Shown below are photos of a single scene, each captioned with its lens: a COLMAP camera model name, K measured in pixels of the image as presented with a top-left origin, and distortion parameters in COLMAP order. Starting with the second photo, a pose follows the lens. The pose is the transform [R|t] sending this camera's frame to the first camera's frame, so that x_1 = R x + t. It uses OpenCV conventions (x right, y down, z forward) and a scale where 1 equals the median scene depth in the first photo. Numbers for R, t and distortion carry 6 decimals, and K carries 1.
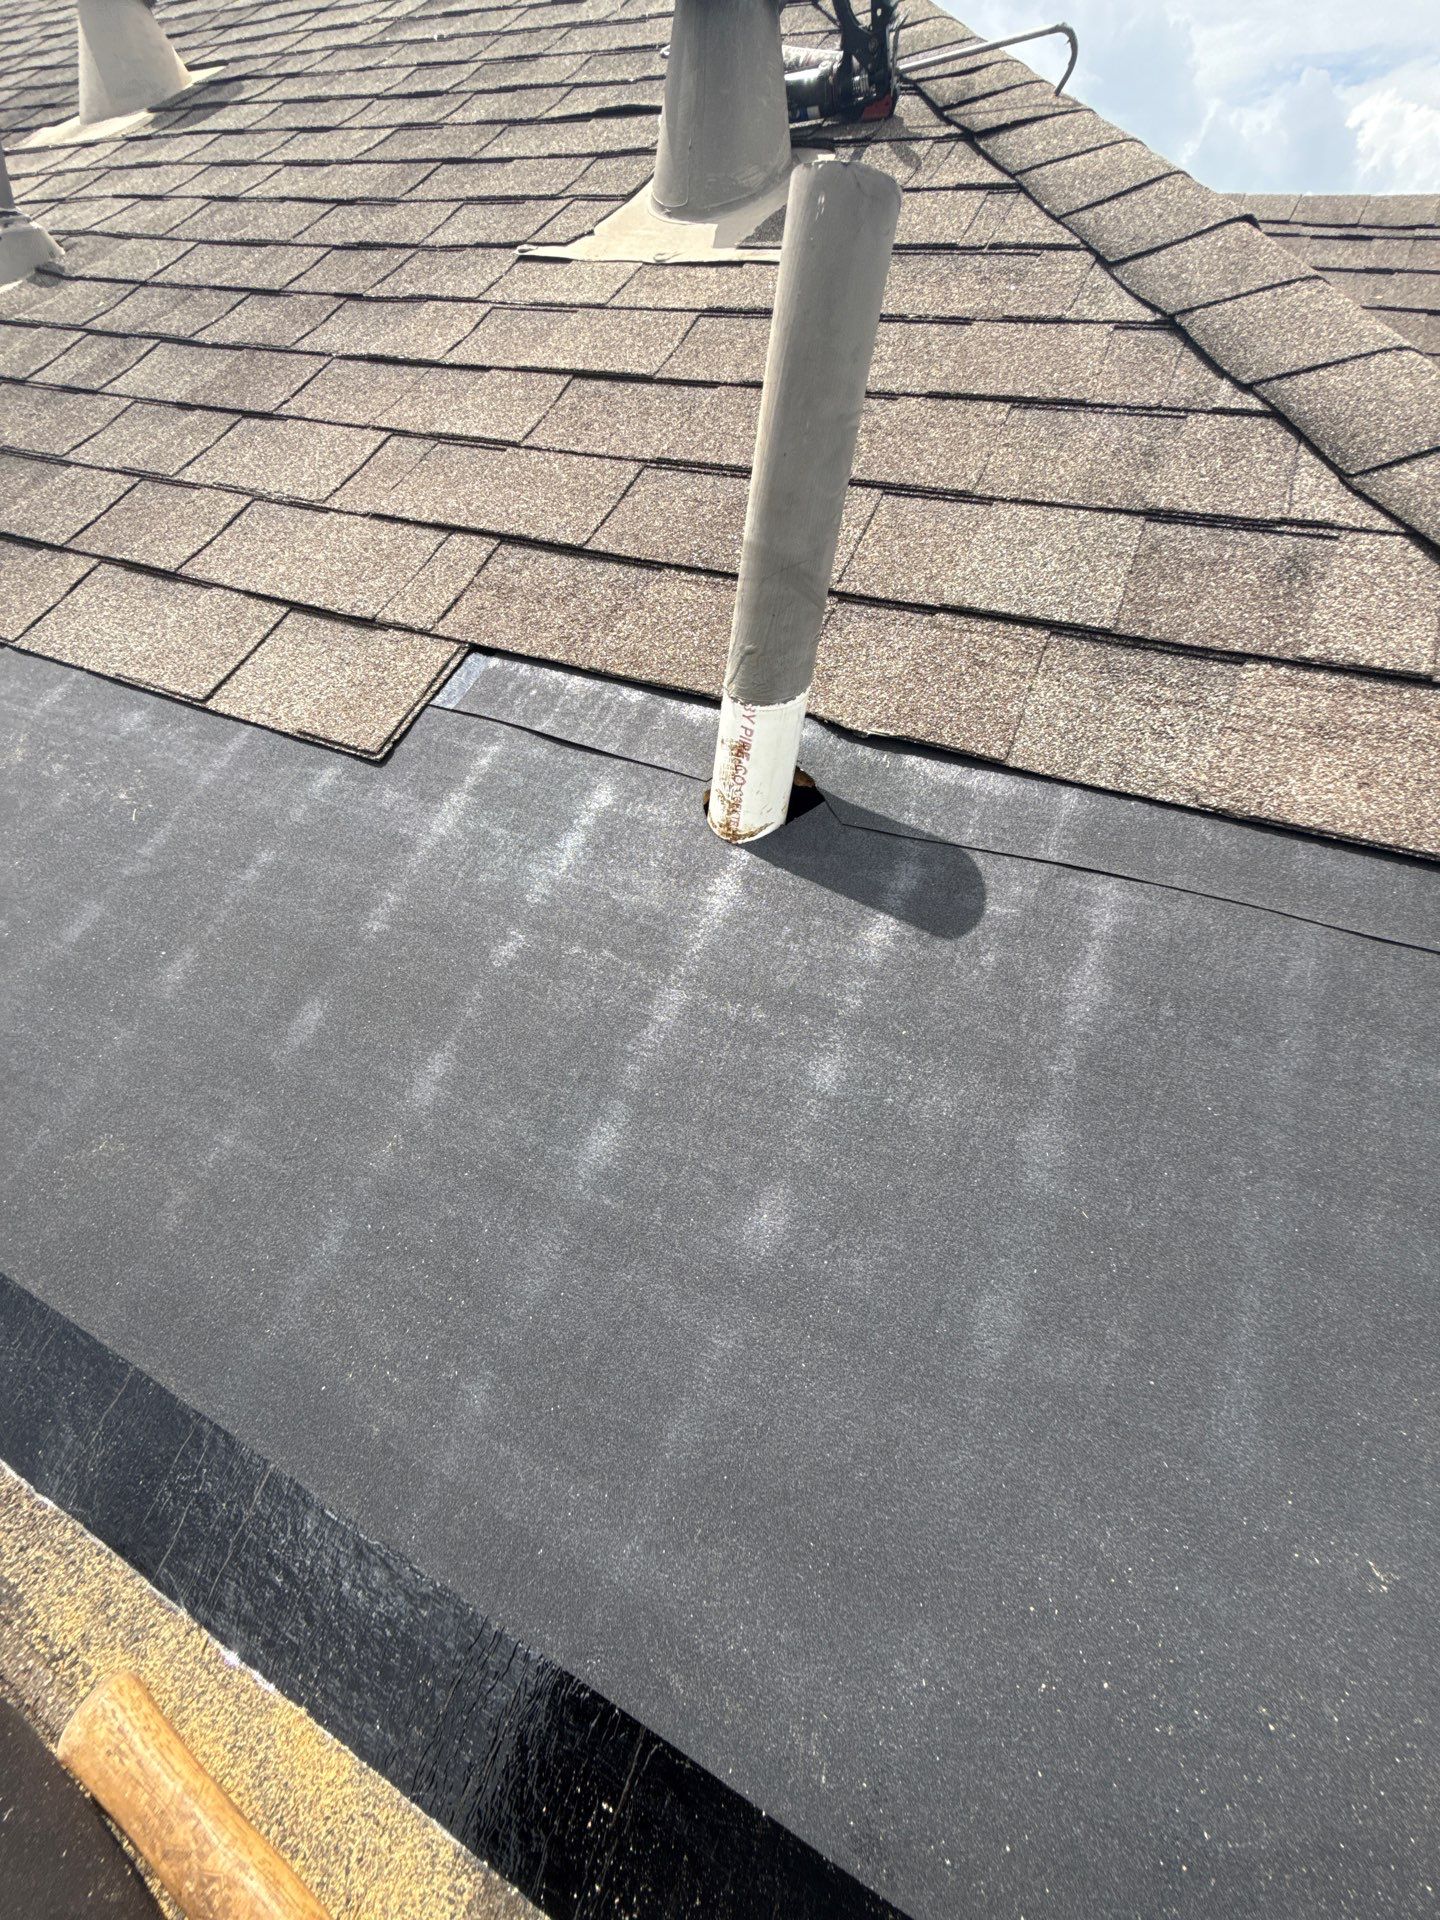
lens RADIAL K [[781.6, 0, 719.5], [0, 781.6, 952.4], [0, 0, 1]] dist [0.005353, -0.001087]
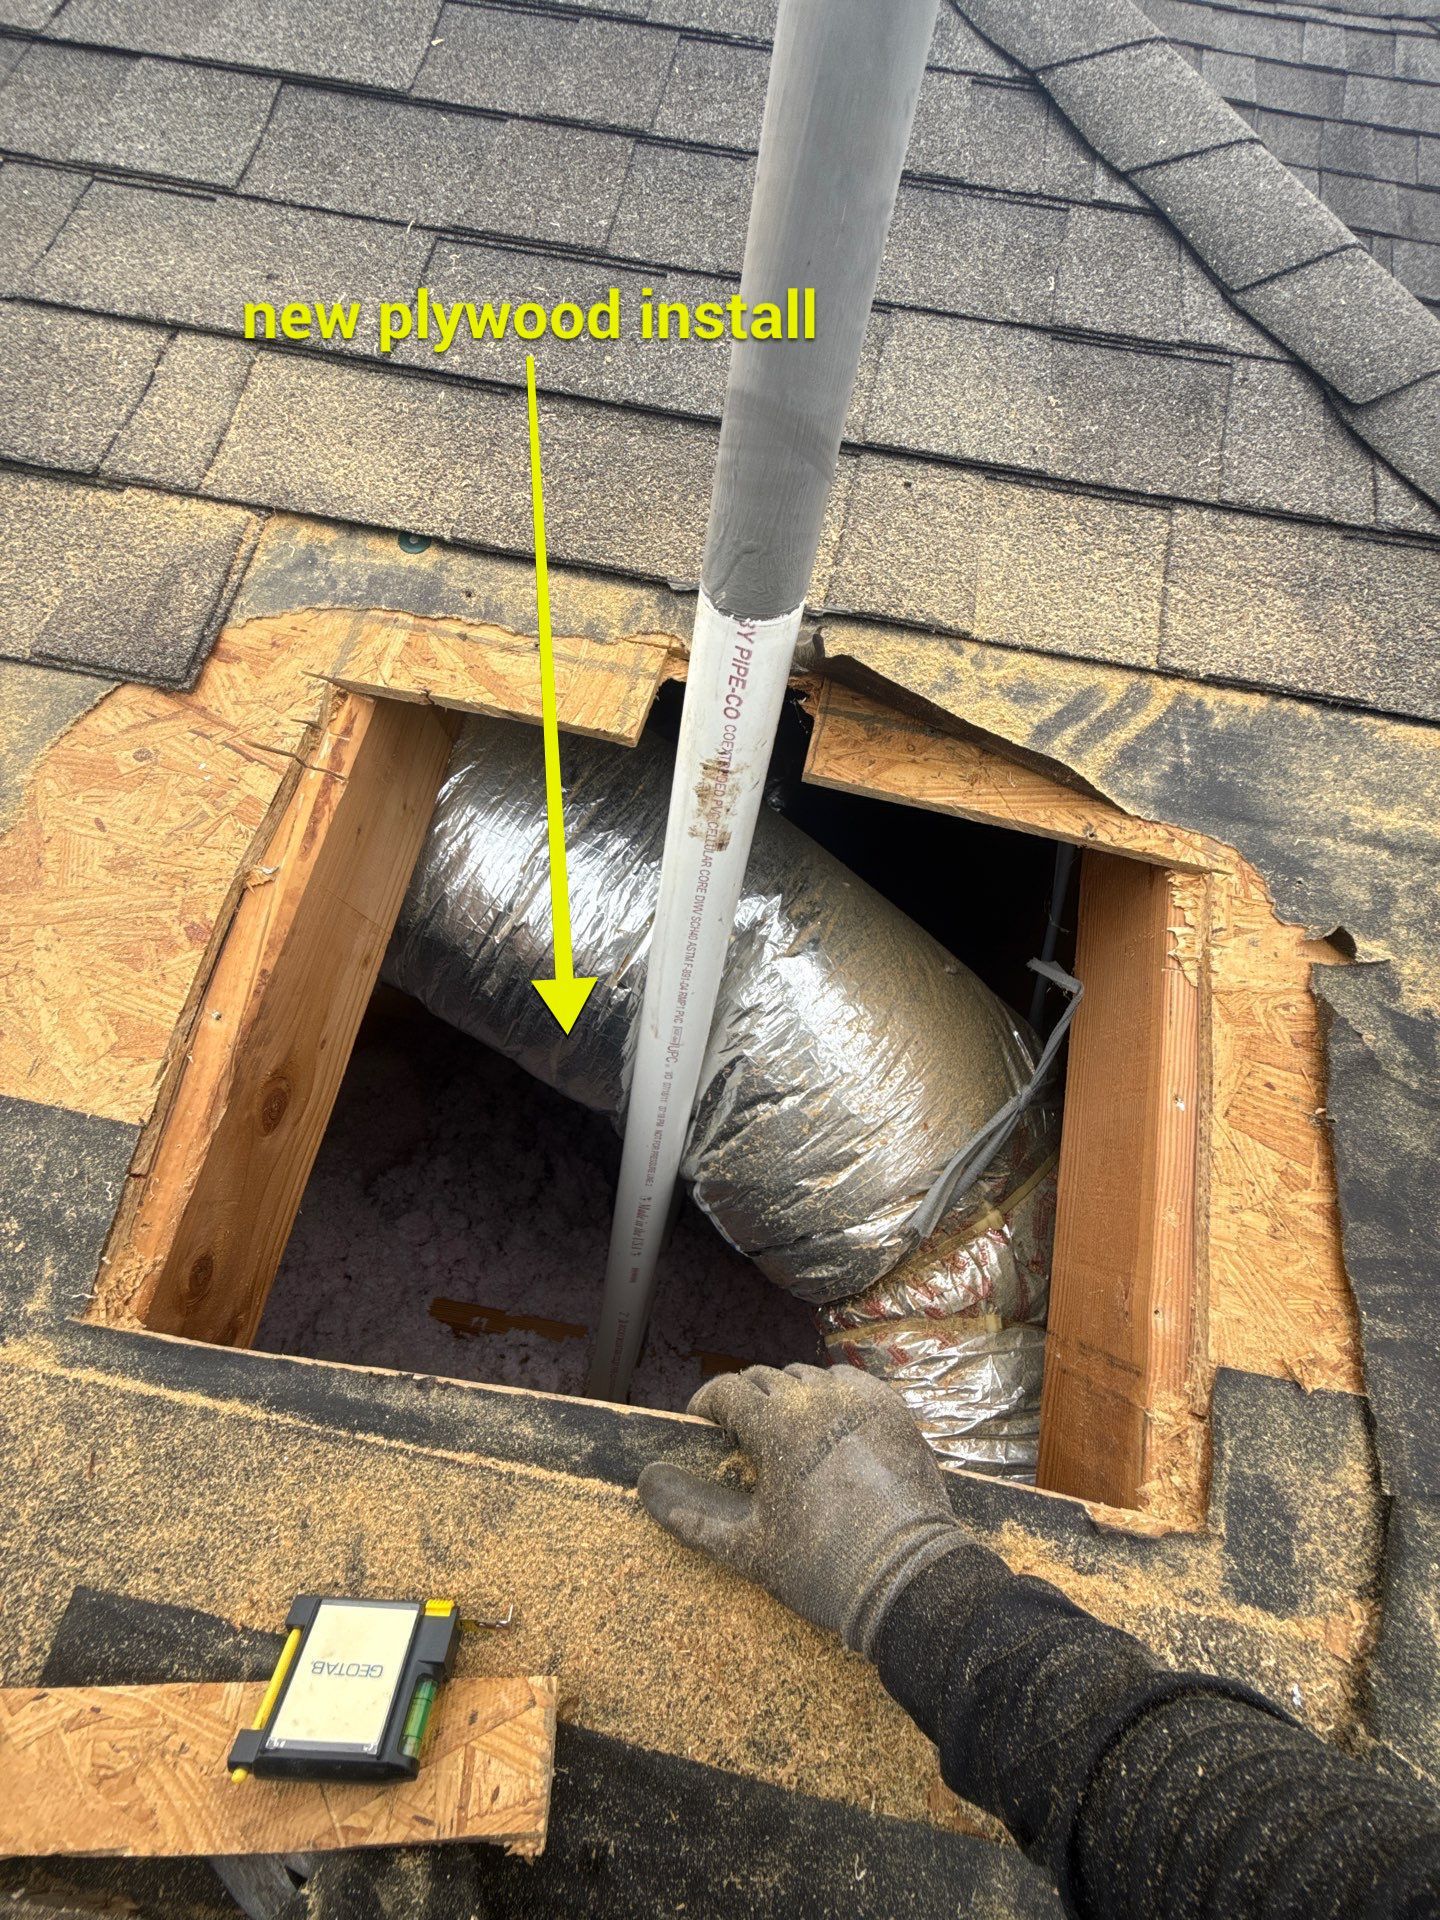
lens RADIAL K [[781.6, 0, 704.3], [0, 781.6, 956.9], [0, 0, 1]] dist [0.005353, -0.001087]
pose [[0.947414, -0.187570, 0.259275, -0.181411], [0.134388, 0.968509, 0.209593, -0.075308], [-0.290424, -0.163728, 0.942787, 0.100935]]
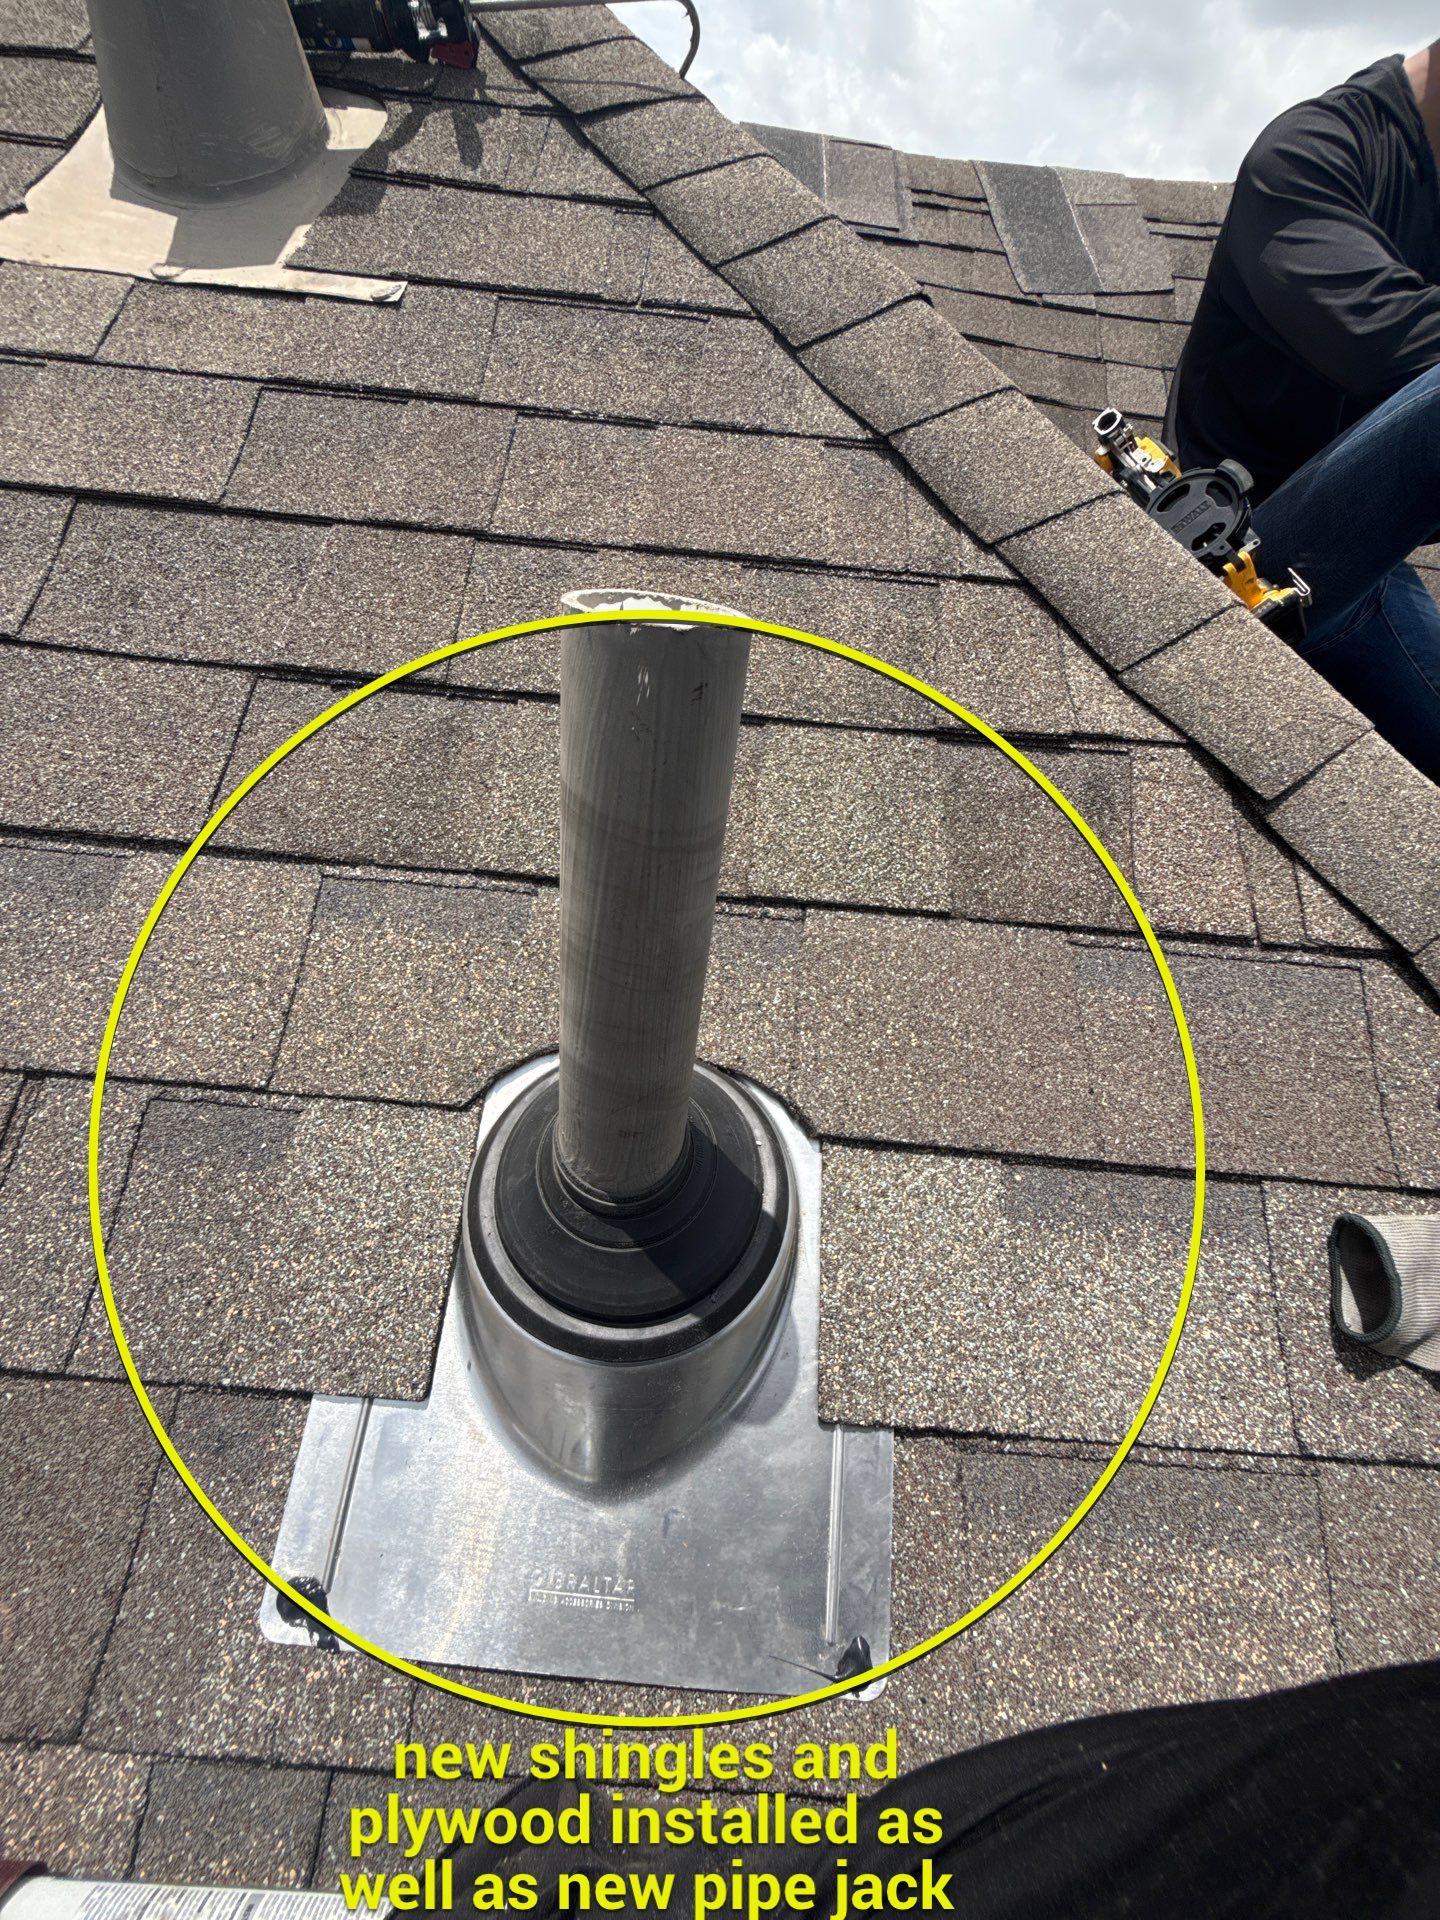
lens RADIAL K [[781.6, 0, 703.2], [0, 781.6, 924.0], [0, 0, 1]] dist [0.005353, -0.001087]
pose [[0.909699, -0.253078, 0.329240, -0.021885], [0.216731, 0.965638, 0.143426, -0.434435], [-0.354225, -0.059118, 0.933290, 0.223584]]
